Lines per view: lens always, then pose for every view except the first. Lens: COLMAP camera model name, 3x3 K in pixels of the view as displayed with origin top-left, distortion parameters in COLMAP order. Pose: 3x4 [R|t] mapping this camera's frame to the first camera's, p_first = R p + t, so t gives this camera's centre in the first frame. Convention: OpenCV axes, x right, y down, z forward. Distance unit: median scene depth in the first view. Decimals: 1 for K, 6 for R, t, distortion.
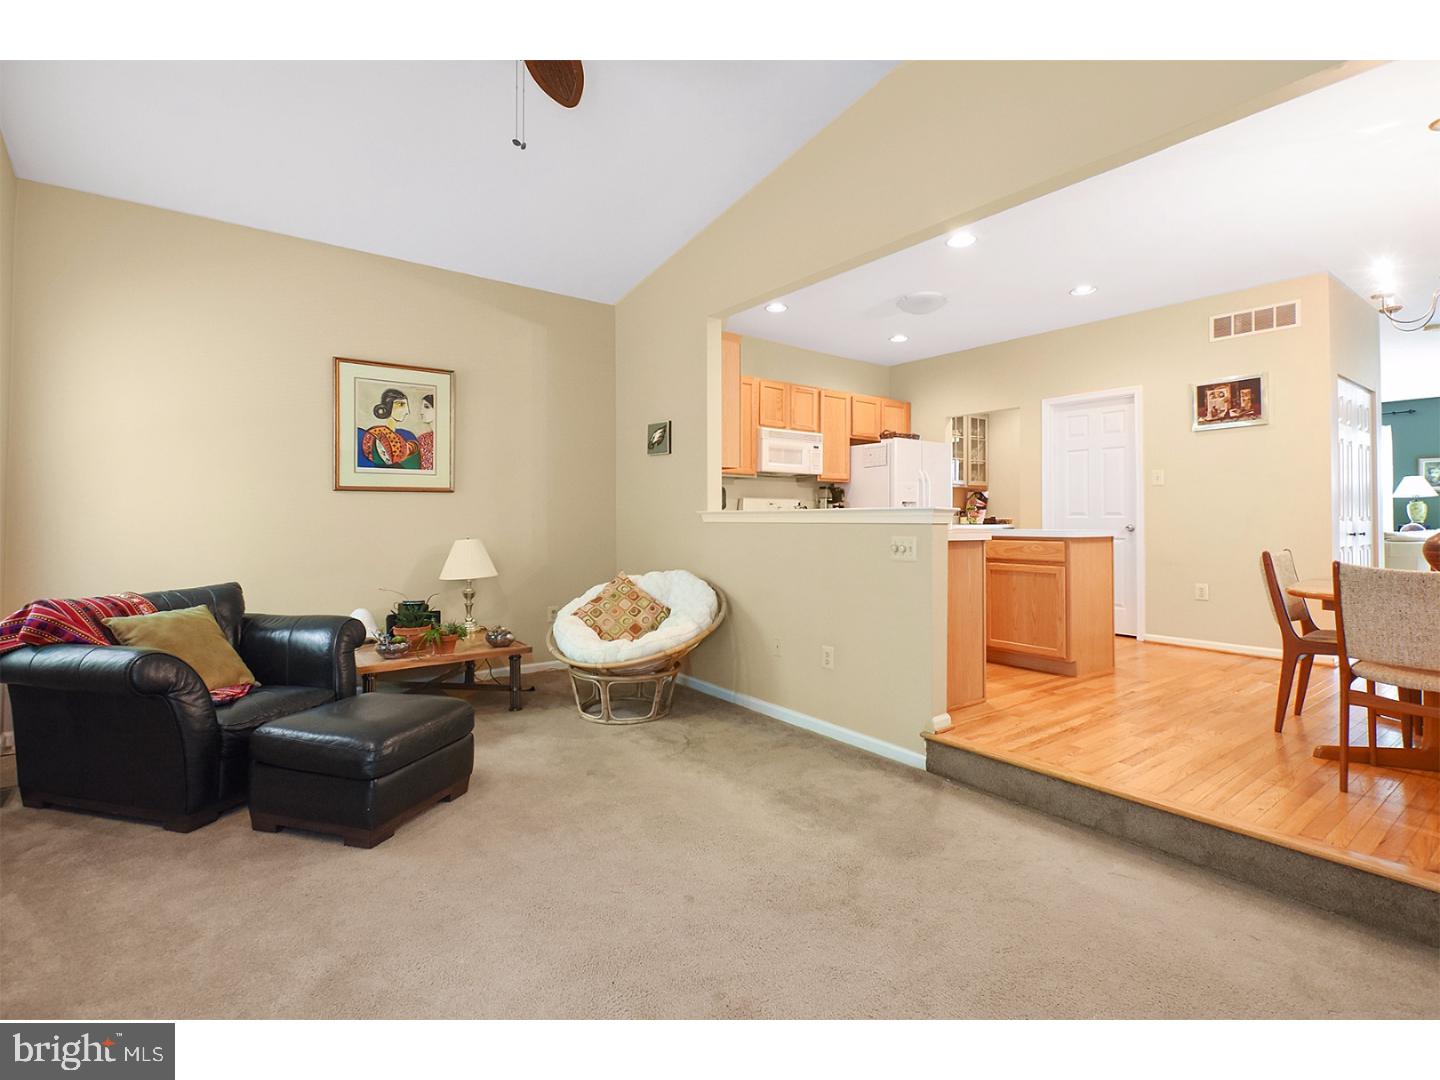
lens RADIAL K [[671.3, 0, 707.8], [0, 671.3, 513.6], [0, 0, 1]] dist [0.001283, -0.000648]
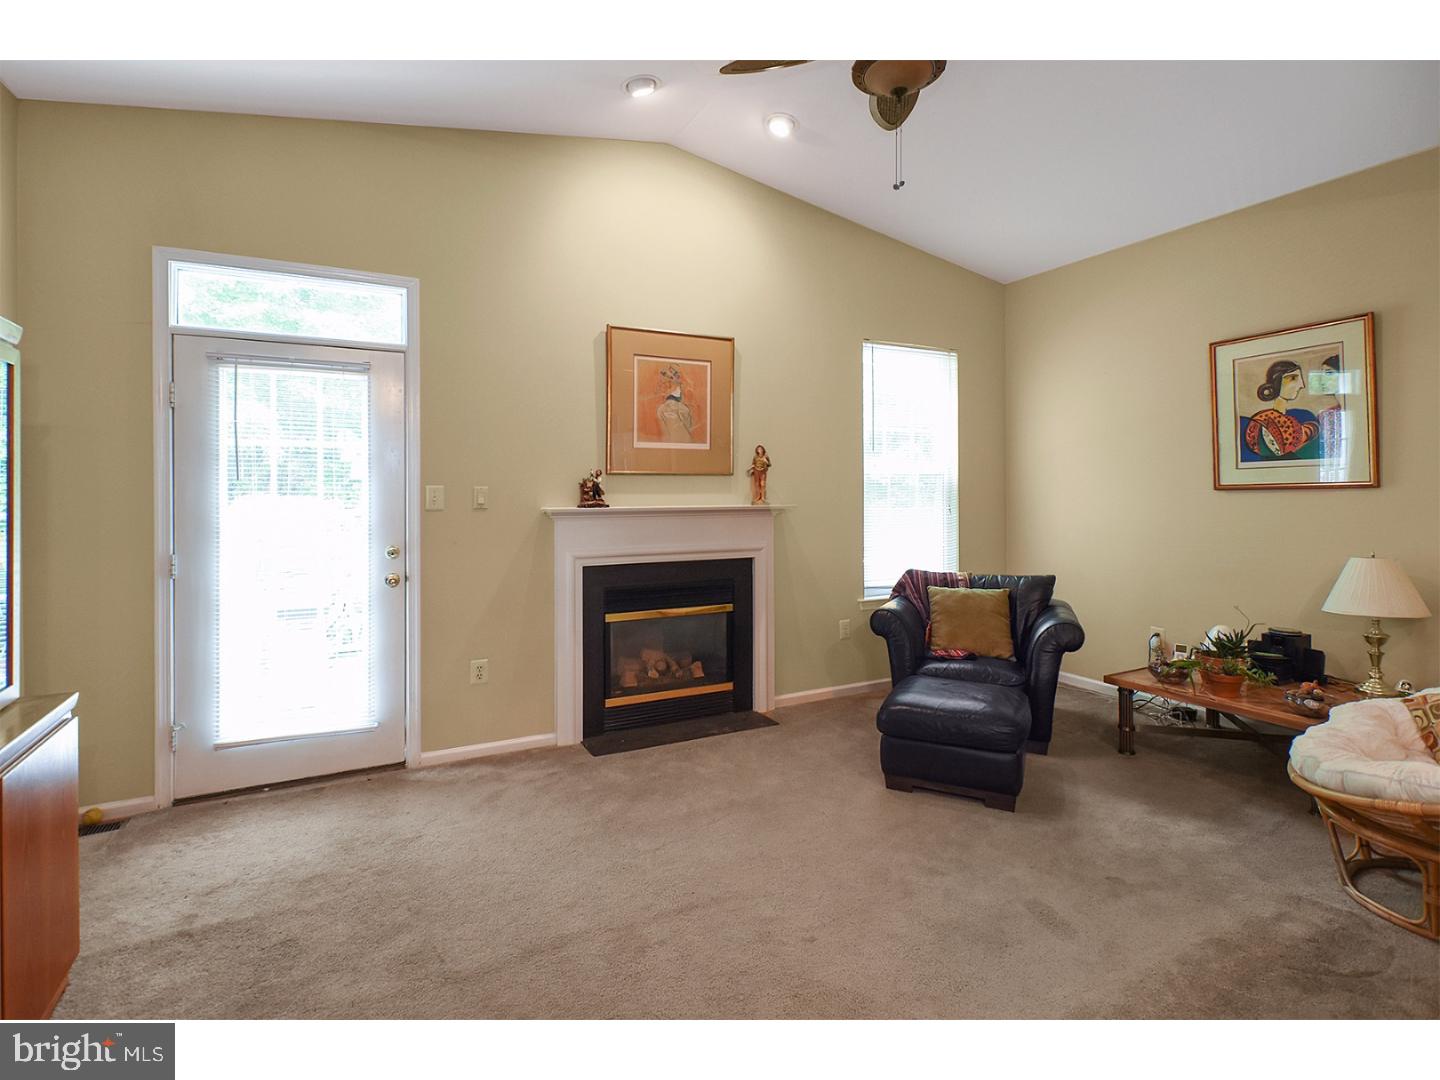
lens RADIAL K [[697.2, 0, 727.2], [0, 697.2, 490.1], [0, 0, 1]] dist [0.003946, 0.000160]
pose [[-0.144537, -0.006452, -0.989478, 0.417045], [0.016162, 0.999830, -0.008881, -0.032413], [0.989367, -0.017276, -0.144408, 0.428727]]
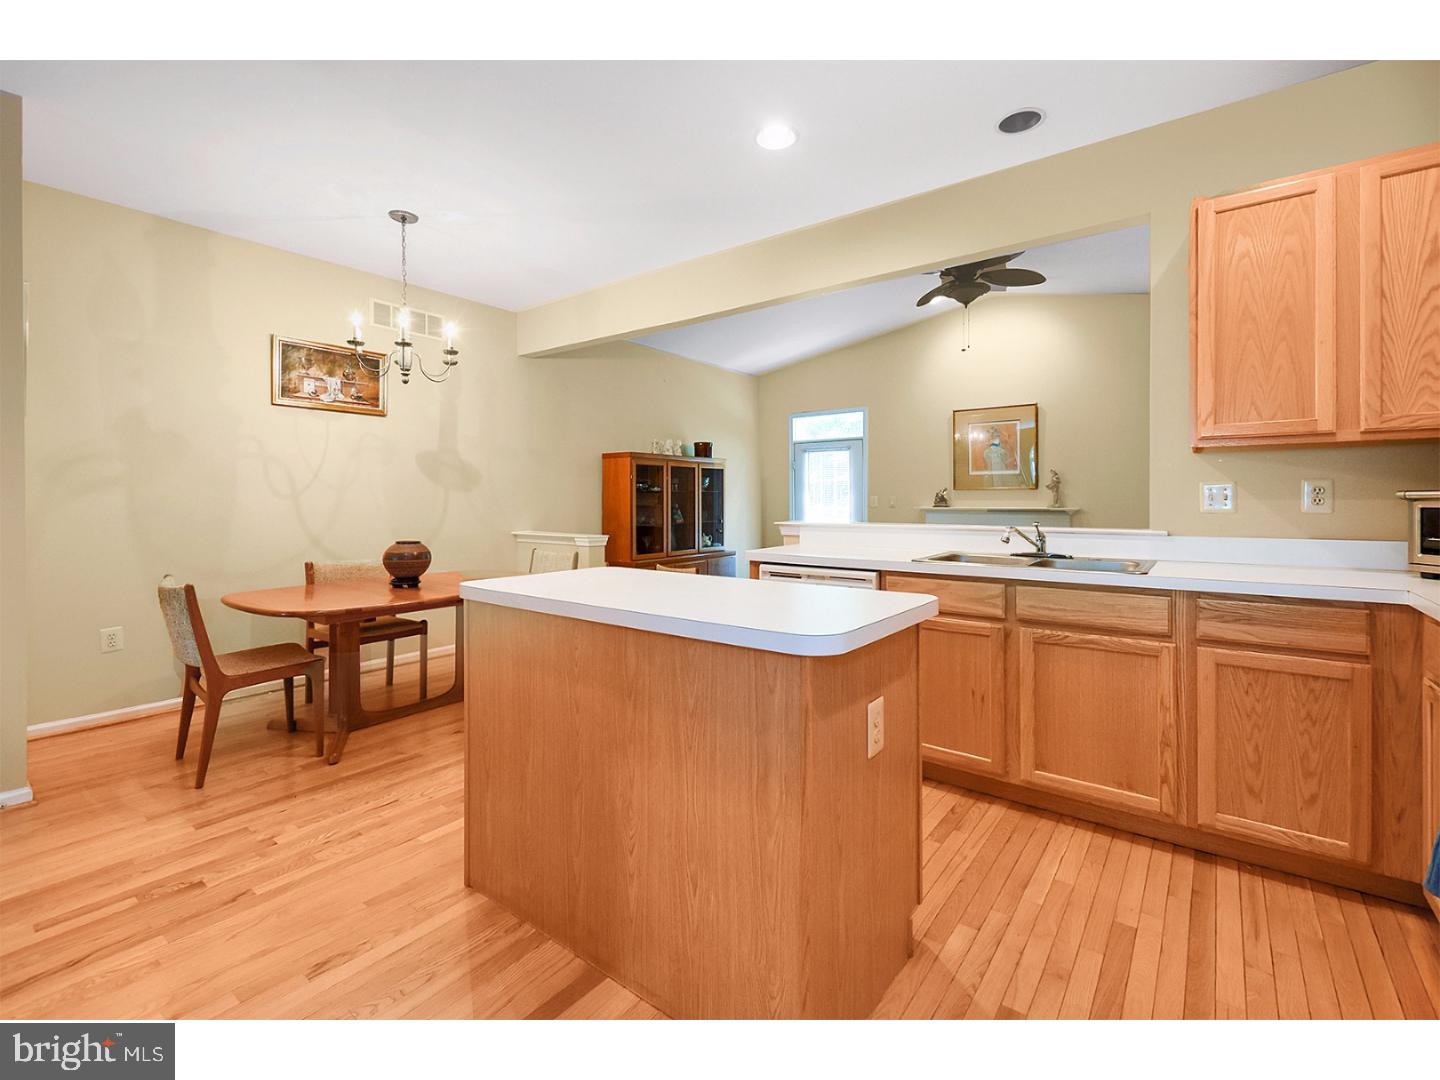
lens RADIAL K [[641.7, 0, 738.2], [0, 641.7, 500.0], [0, 0, 1]] dist [-0.001974, -0.000676]
pose [[-0.949449, -0.000311, -0.313921, 0.518807], [0.003327, 0.999933, -0.011056, -0.024387], [0.313904, -0.011541, -0.949385, 1.336424]]
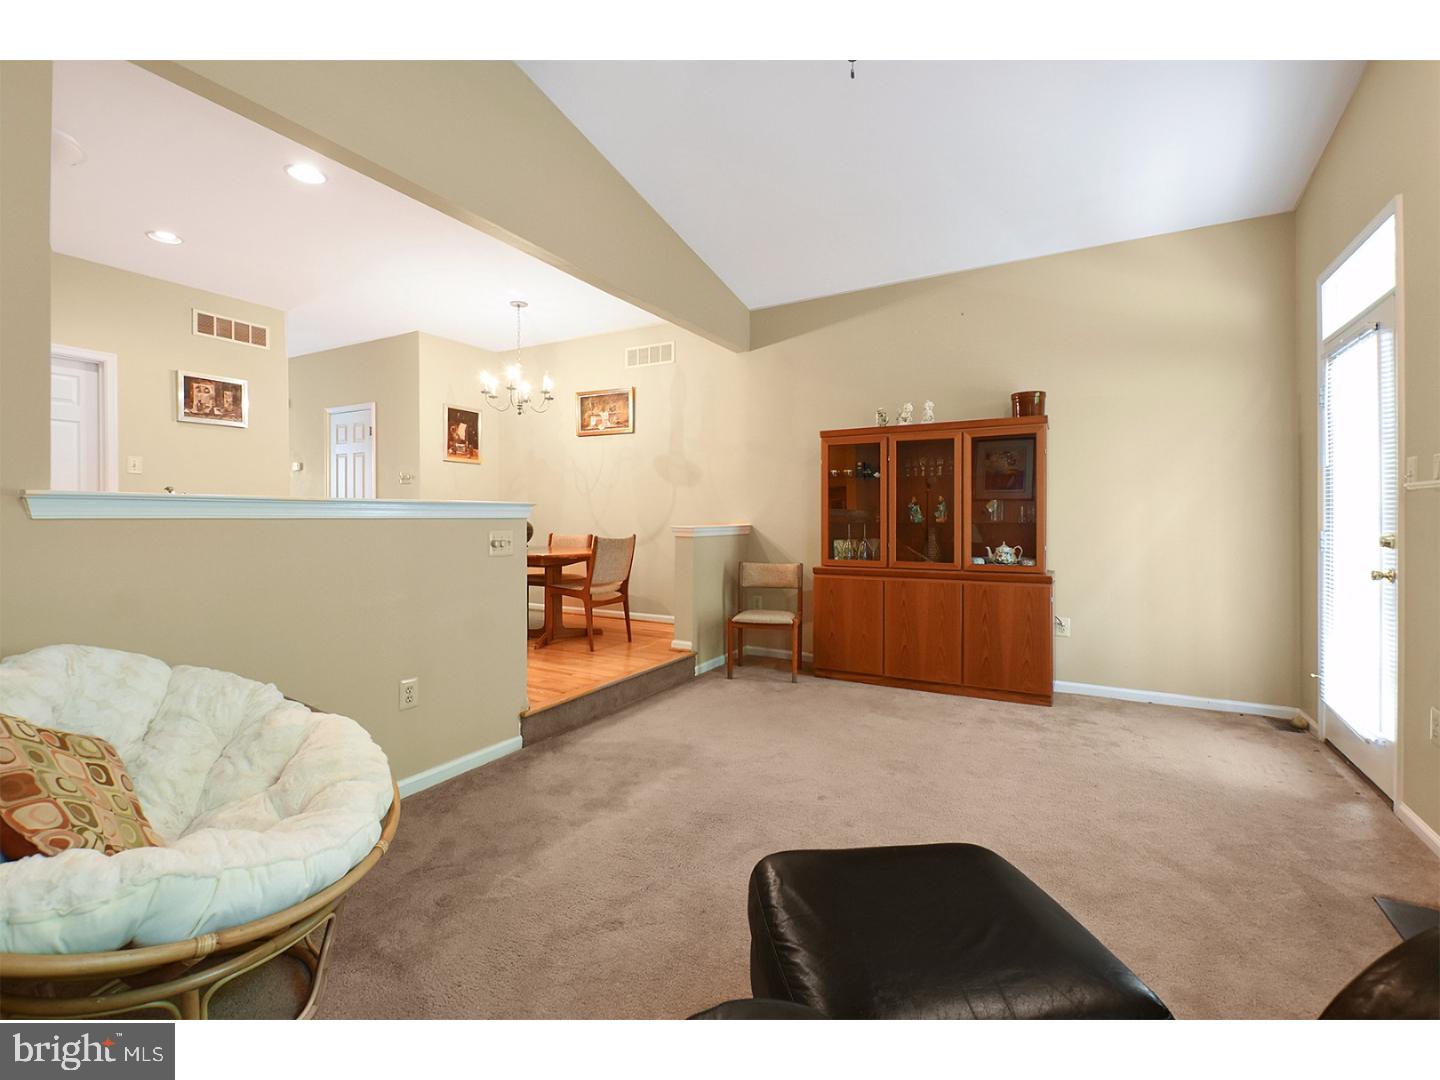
lens RADIAL K [[671.3, 0, 707.8], [0, 671.3, 513.6], [0, 0, 1]] dist [0.001283, -0.000648]
pose [[-0.411772, 0.001834, 0.911285, -0.486528], [-0.012883, 0.999886, -0.007833, 0.007759], [-0.911196, -0.014966, -0.411702, 0.739552]]
